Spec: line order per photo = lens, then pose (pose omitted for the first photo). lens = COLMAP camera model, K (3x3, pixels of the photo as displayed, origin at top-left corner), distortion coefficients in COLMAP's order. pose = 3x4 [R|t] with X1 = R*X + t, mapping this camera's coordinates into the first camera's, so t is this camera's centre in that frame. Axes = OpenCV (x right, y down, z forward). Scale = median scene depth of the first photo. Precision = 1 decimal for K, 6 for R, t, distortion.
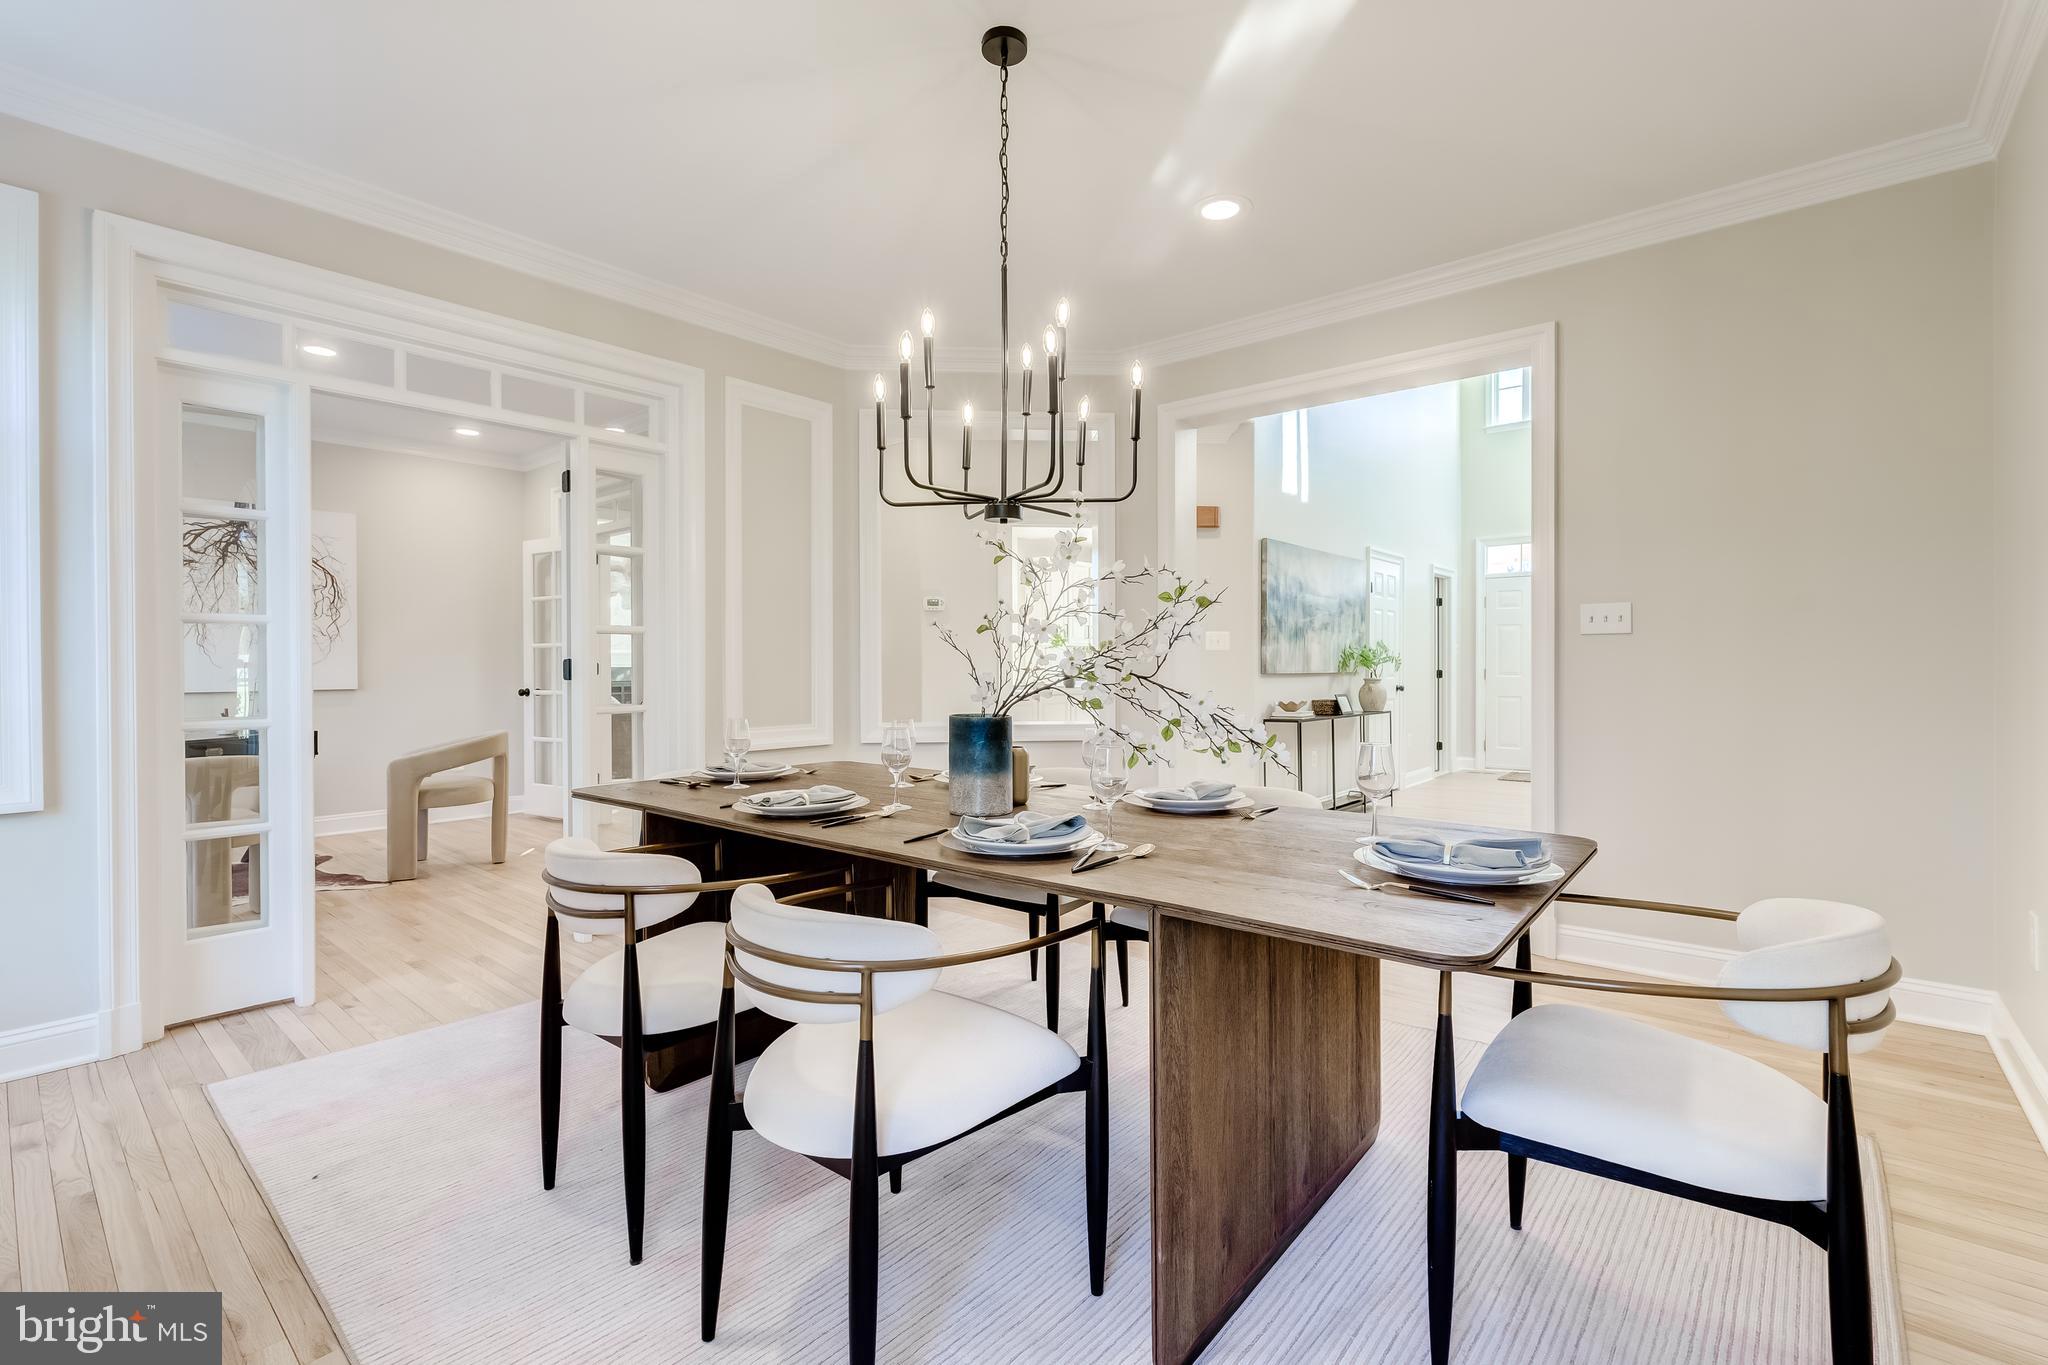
lens RADIAL K [[918.5, 0, 1014.3], [0, 918.5, 676.0], [0, 0, 1]] dist [0.000391, -0.000428]
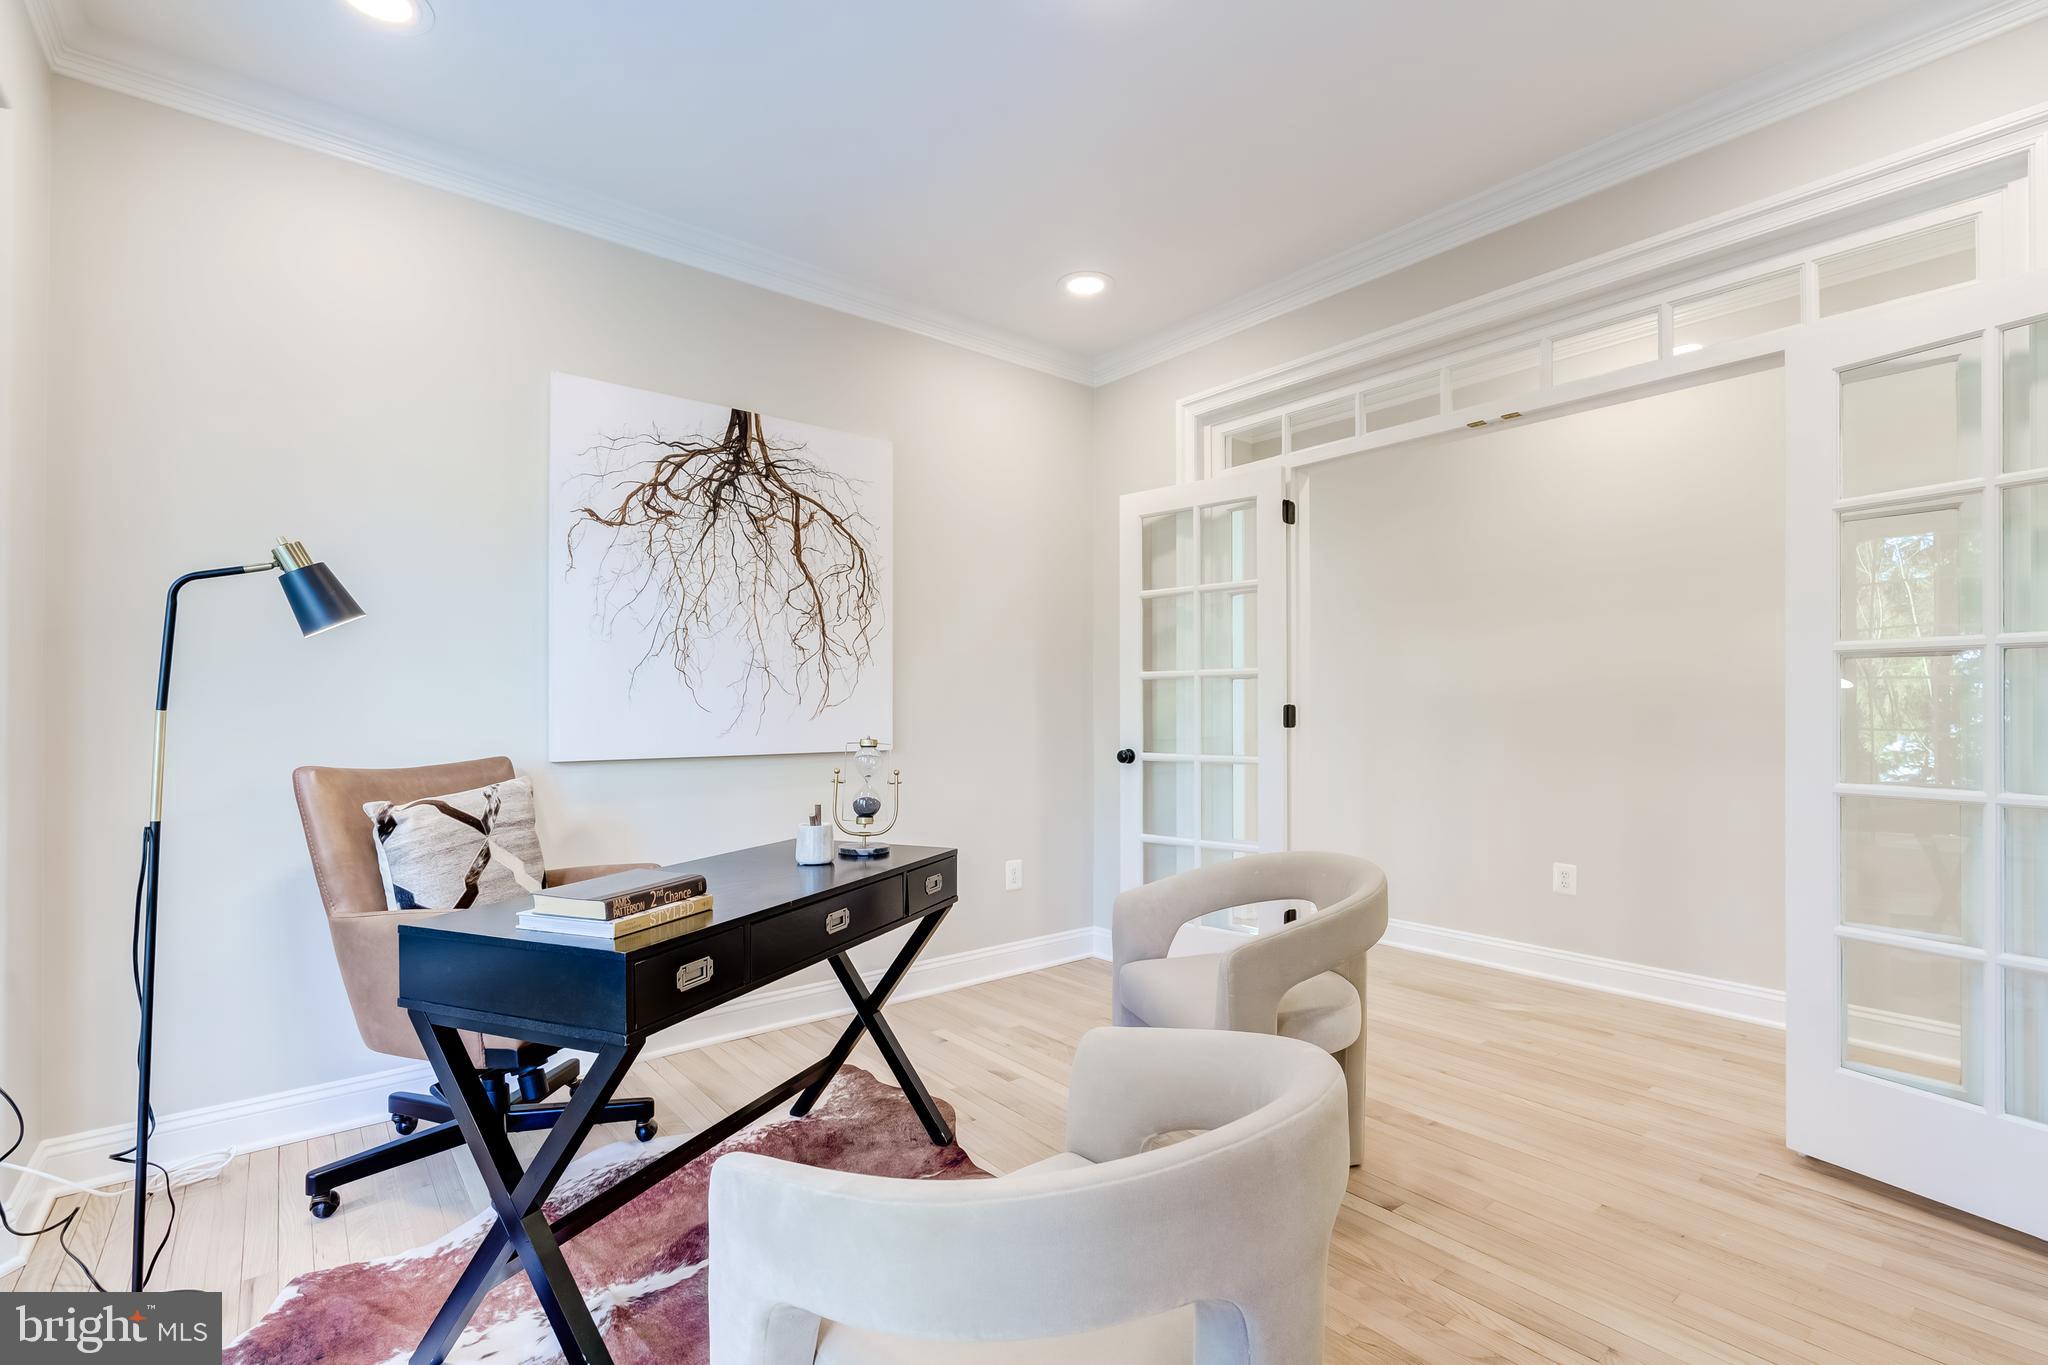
lens RADIAL K [[918.5, 0, 1033.2], [0, 918.5, 689.7], [0, 0, 1]] dist [0.000391, -0.000428]
pose [[0.987300, 0.000932, -0.158861, -0.552402], [-0.005216, 0.999634, -0.026555, -0.009069], [0.158778, 0.027047, 0.986944, 0.468226]]
